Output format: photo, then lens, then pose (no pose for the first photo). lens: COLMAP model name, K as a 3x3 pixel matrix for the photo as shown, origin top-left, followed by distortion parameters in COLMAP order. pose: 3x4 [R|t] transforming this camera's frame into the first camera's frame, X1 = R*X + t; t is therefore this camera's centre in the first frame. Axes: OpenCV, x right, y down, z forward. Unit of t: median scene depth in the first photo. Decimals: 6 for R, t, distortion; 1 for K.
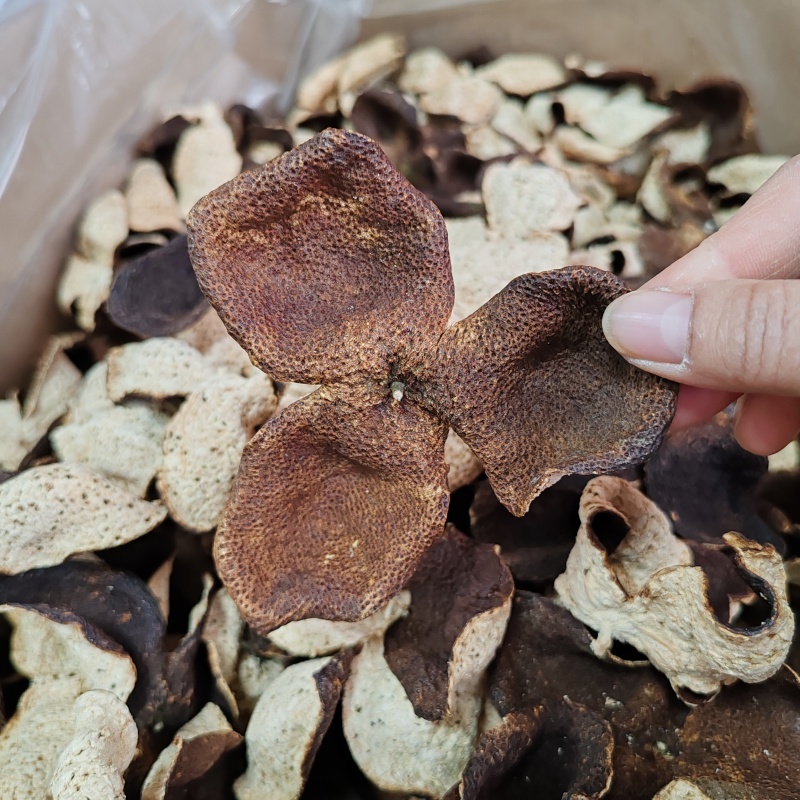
lens RADIAL K [[872.7, 0, 401.1], [0, 872.7, 379.7], [0, 0, 1]] dist [0.089477, -0.204431]
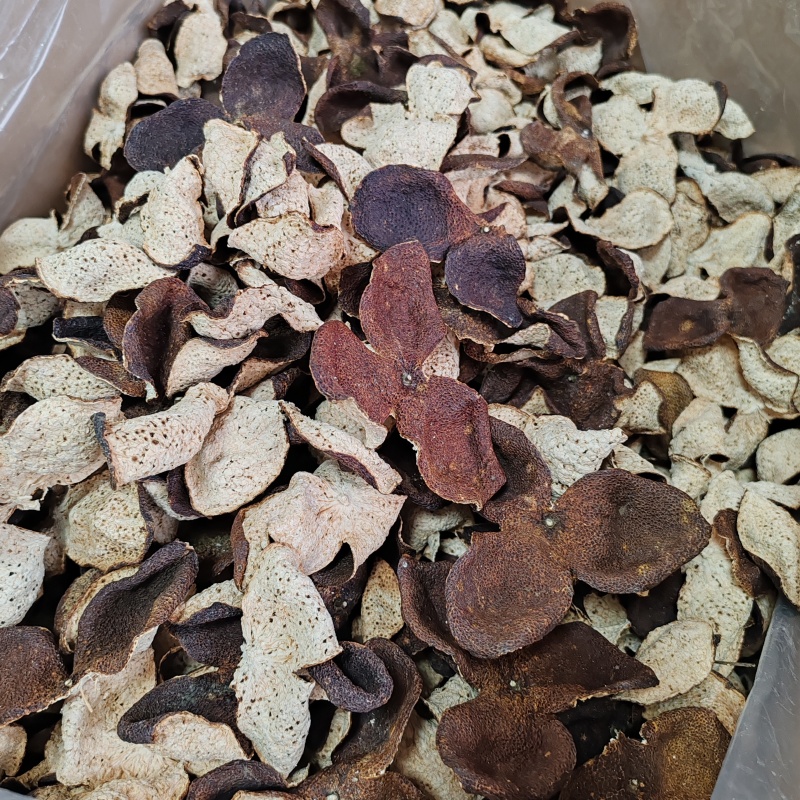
lens RADIAL K [[872.7, 0, 401.1], [0, 872.7, 379.7], [0, 0, 1]] dist [0.089477, -0.204431]
pose [[0.997246, 0.061379, 0.041633, 0.077565], [-0.065890, 0.990891, 0.117442, 0.114565], [-0.034045, -0.119862, 0.992207, -0.577978]]
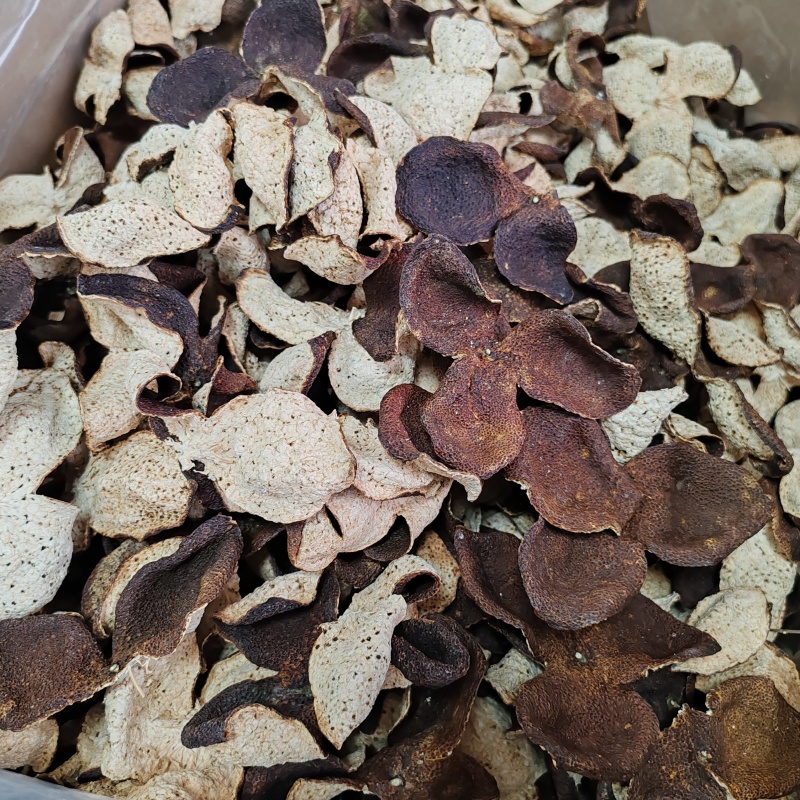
lens RADIAL K [[872.7, 0, 401.1], [0, 872.7, 379.7], [0, 0, 1]] dist [0.089477, -0.204431]
pose [[0.991688, 0.055895, 0.115887, -0.101872], [-0.071751, 0.987898, 0.137513, 0.156572], [-0.106798, -0.144685, 0.983697, -0.495227]]
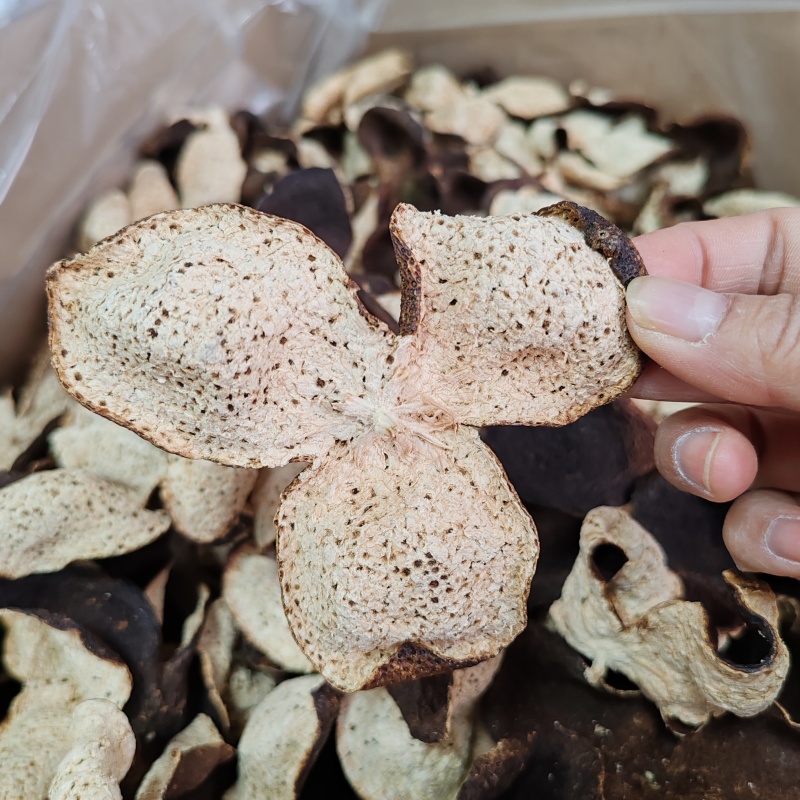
lens RADIAL K [[872.7, 0, 401.1], [0, 872.7, 379.7], [0, 0, 1]] dist [0.089477, -0.204431]
pose [[0.998331, 0.050258, 0.028464, -0.038924], [-0.050075, 0.998720, -0.007109, -0.017678], [-0.028785, 0.005672, 0.999570, -0.011662]]
